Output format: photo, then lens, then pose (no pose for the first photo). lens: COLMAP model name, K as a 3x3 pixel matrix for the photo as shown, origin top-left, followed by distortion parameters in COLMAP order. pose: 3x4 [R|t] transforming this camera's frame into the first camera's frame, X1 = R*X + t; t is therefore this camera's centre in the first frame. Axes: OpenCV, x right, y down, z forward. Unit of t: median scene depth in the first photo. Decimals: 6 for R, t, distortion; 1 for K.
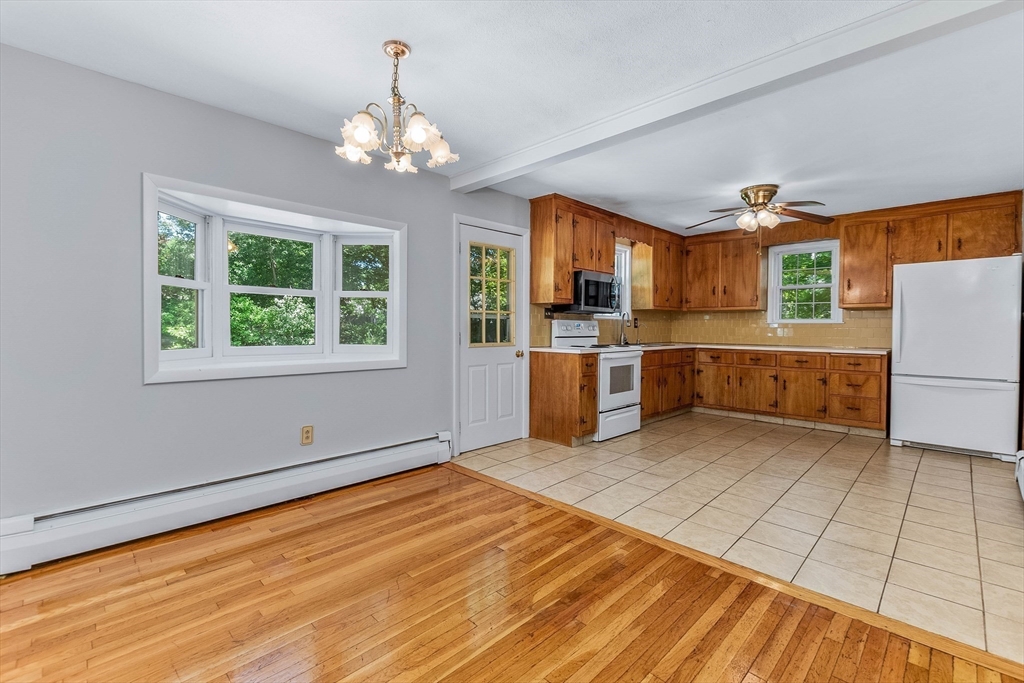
lens RADIAL K [[451.0, 0, 509.2], [0, 451.0, 335.8], [0, 0, 1]] dist [0.000651, -0.000524]
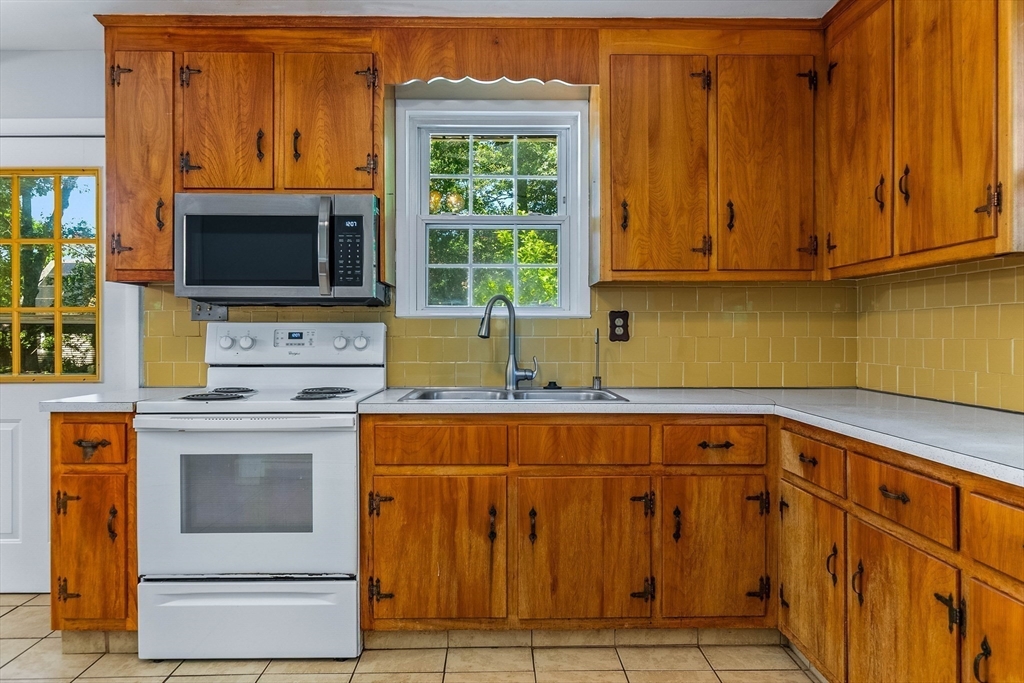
lens RADIAL K [[675.8, 0, 510.3], [0, 675.8, 336.1], [0, 0, 1]] dist [-0.003605, 0.001091]
pose [[0.721336, -0.003896, -0.692575, 0.712226], [-0.008259, 0.999865, -0.014227, -0.016442], [0.692537, 0.015982, 0.721206, 0.734975]]
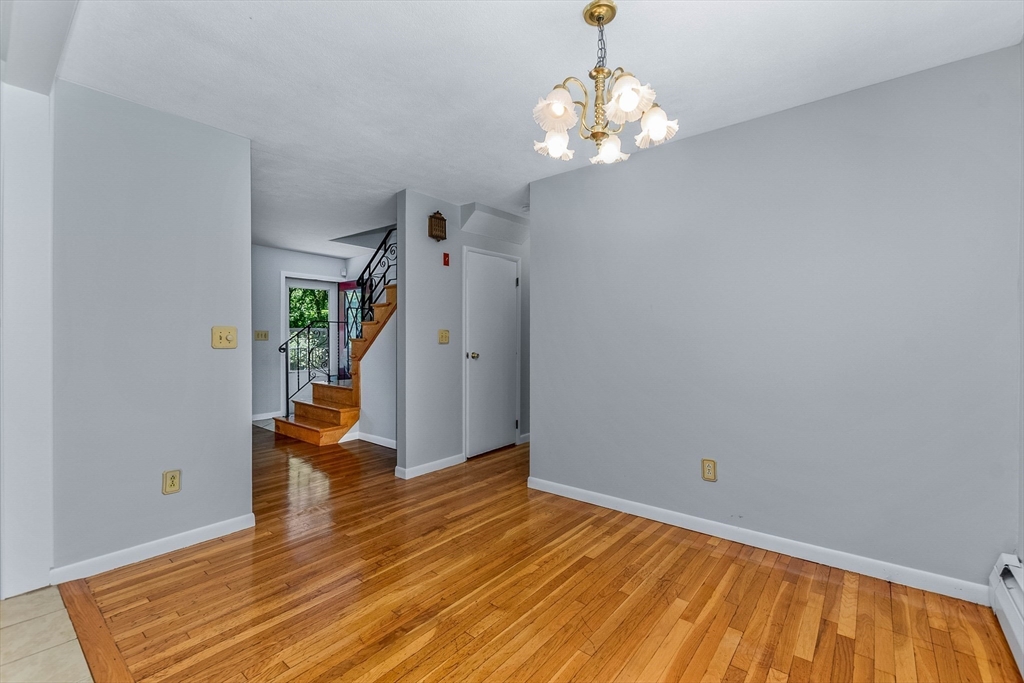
lens RADIAL K [[449.7, 0, 514.0], [0, 449.7, 332.4], [0, 0, 1]] dist [0.000088, -0.000003]
pose [[-0.994814, -0.006786, -0.101484, -0.004895], [-0.008391, 0.999846, 0.015398, -0.023915], [0.101364, 0.016170, -0.994718, 0.768319]]
